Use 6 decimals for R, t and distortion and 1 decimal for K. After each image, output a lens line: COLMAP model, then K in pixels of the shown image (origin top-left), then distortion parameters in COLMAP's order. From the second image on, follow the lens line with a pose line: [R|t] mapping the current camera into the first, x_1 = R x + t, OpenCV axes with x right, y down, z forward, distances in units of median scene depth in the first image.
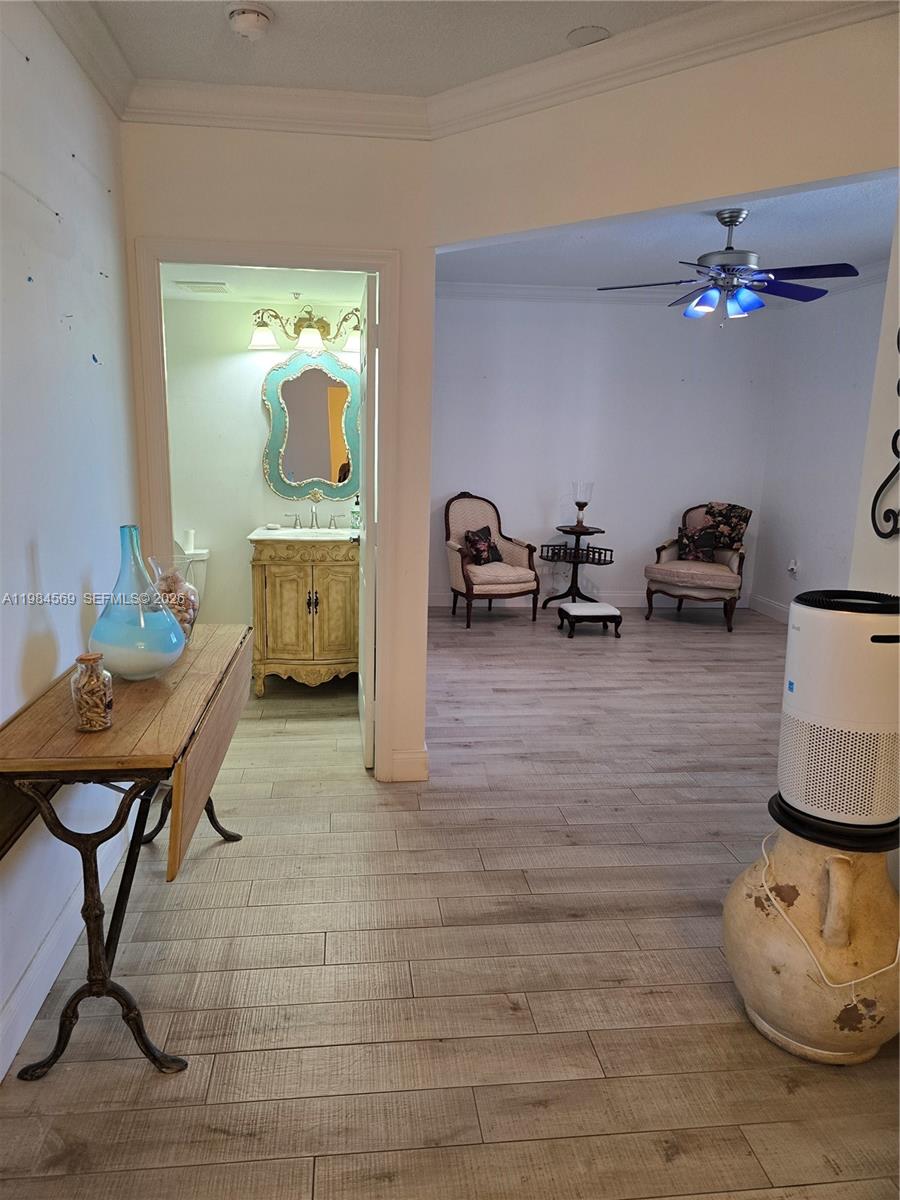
lens RADIAL K [[799.0, 0, 433.5], [0, 799.0, 597.6], [0, 0, 1]] dist [0.109120, -0.121998]
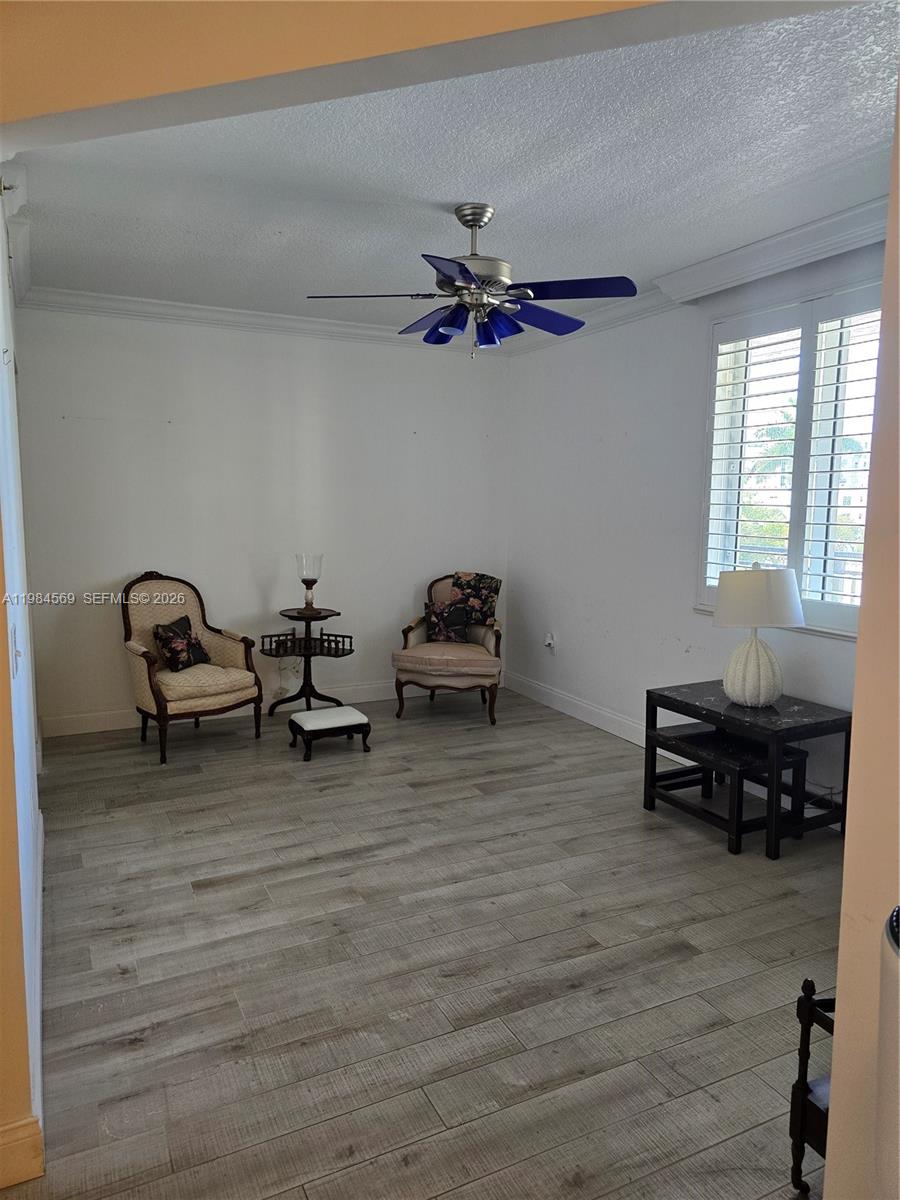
lens RADIAL K [[799.0, 0, 433.5], [0, 799.0, 597.6], [0, 0, 1]] dist [0.109120, -0.121998]
pose [[0.943363, -0.054476, 0.327260, 0.043015], [0.077551, 0.995307, -0.057872, -0.048722], [-0.322571, 0.079973, 0.943161, 0.230740]]
